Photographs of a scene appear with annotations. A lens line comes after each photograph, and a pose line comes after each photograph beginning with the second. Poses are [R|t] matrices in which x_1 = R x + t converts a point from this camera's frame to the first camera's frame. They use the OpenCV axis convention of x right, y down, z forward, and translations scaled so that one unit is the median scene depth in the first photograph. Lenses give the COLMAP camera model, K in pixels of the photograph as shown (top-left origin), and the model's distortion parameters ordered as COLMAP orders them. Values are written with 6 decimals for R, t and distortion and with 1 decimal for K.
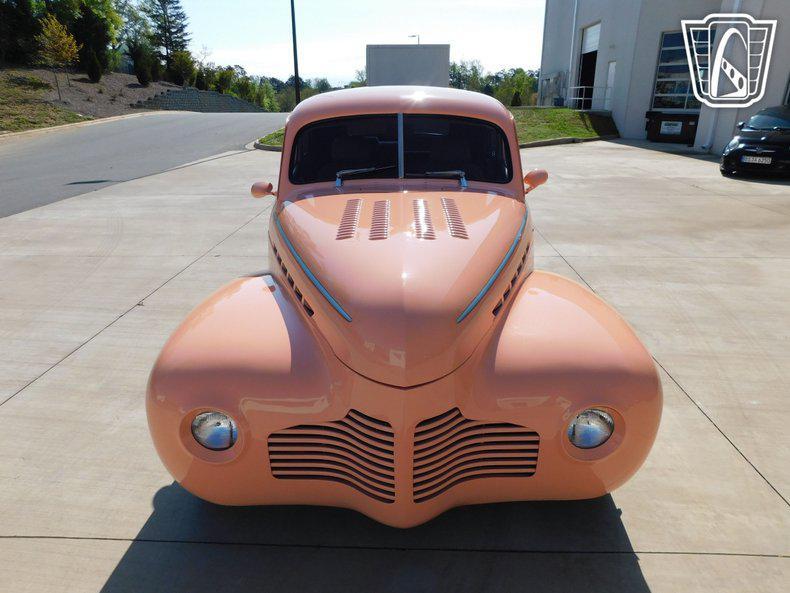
lens RADIAL K [[522.5, 0, 389.0], [0, 522.5, 294.6], [0, 0, 1]] dist [-0.068026, 0.054905]
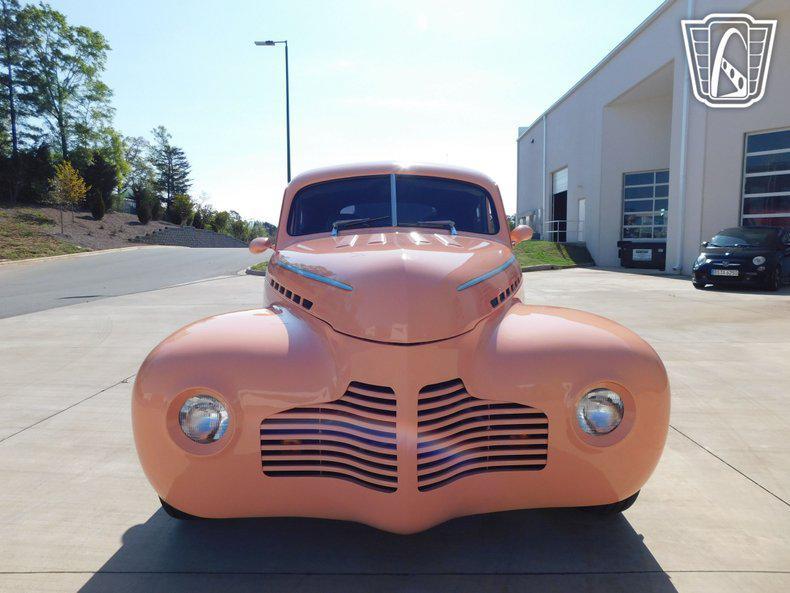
lens RADIAL K [[522.5, 0, 389.2], [0, 522.5, 295.6], [0, 0, 1]] dist [-0.068026, 0.054905]
pose [[0.999650, -0.001740, 0.026408, -0.010012], [0.008473, 0.966358, -0.257063, 0.116005], [-0.025073, 0.257197, 0.966034, 0.011651]]
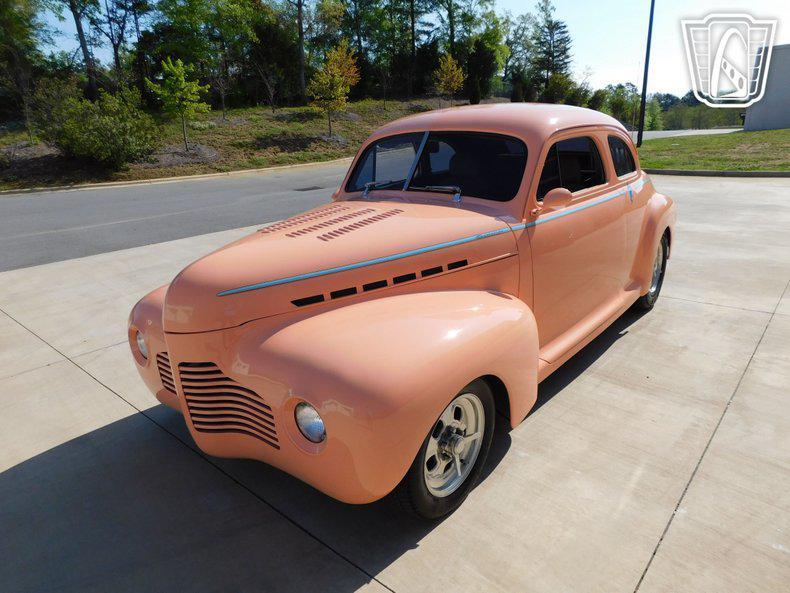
lens RADIAL K [[522.5, 0, 390.1], [0, 522.5, 294.8], [0, 0, 1]] dist [-0.068026, 0.054905]
pose [[0.775488, 0.167413, -0.608762, 0.444912], [-0.187682, 0.981744, 0.030901, -0.024452], [0.602821, 0.090290, 0.792751, 0.089955]]
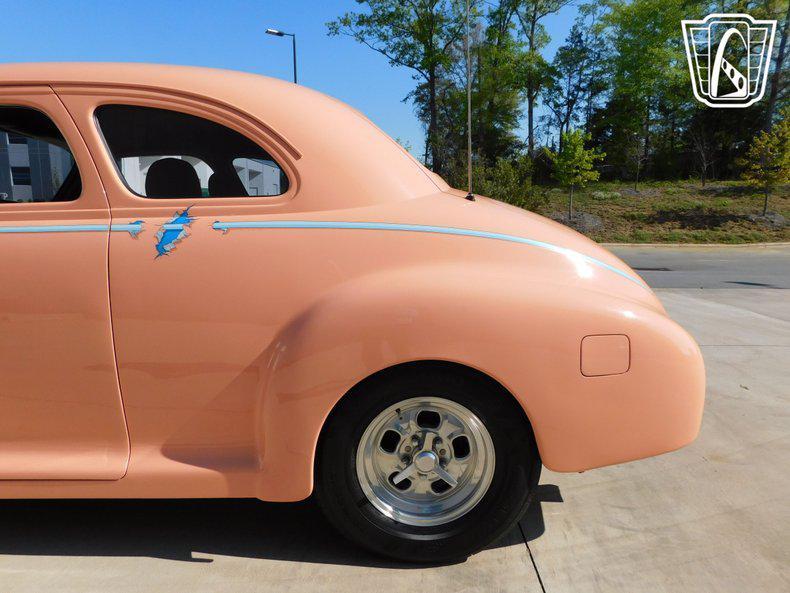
lens RADIAL K [[522.5, 0, 392.1], [0, 522.5, 294.0], [0, 0, 1]] dist [-0.068026, 0.054905]
pose [[0.015814, 0.156940, -0.987482, 0.578333], [-0.361529, 0.921685, 0.140693, -0.299123], [0.932227, 0.354778, 0.071314, 1.096628]]
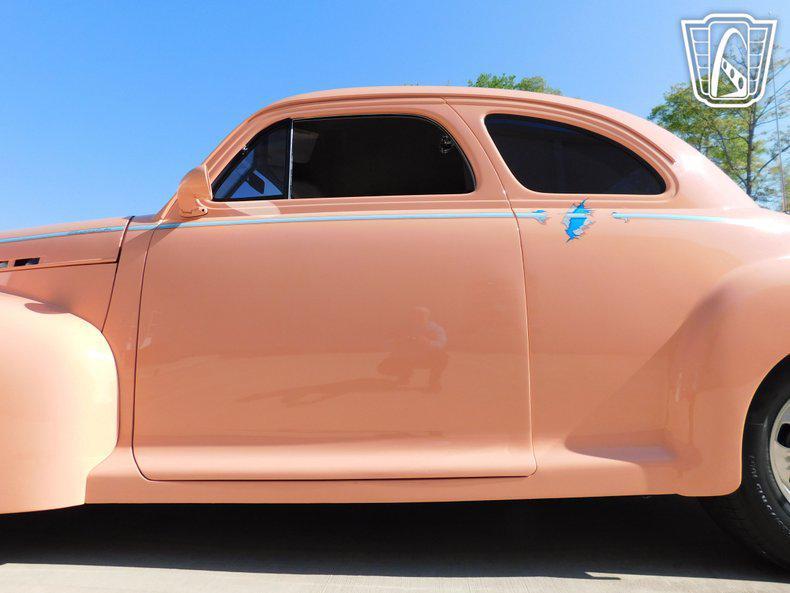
lens RADIAL K [[522.5, 0, 394.6], [0, 522.5, 292.8], [0, 0, 1]] dist [-0.068026, 0.054905]
pose [[0.049541, -0.105367, -0.993199, 0.575981], [-0.367549, 0.922713, -0.116222, -0.090967], [0.928684, 0.370807, 0.006985, 0.857764]]
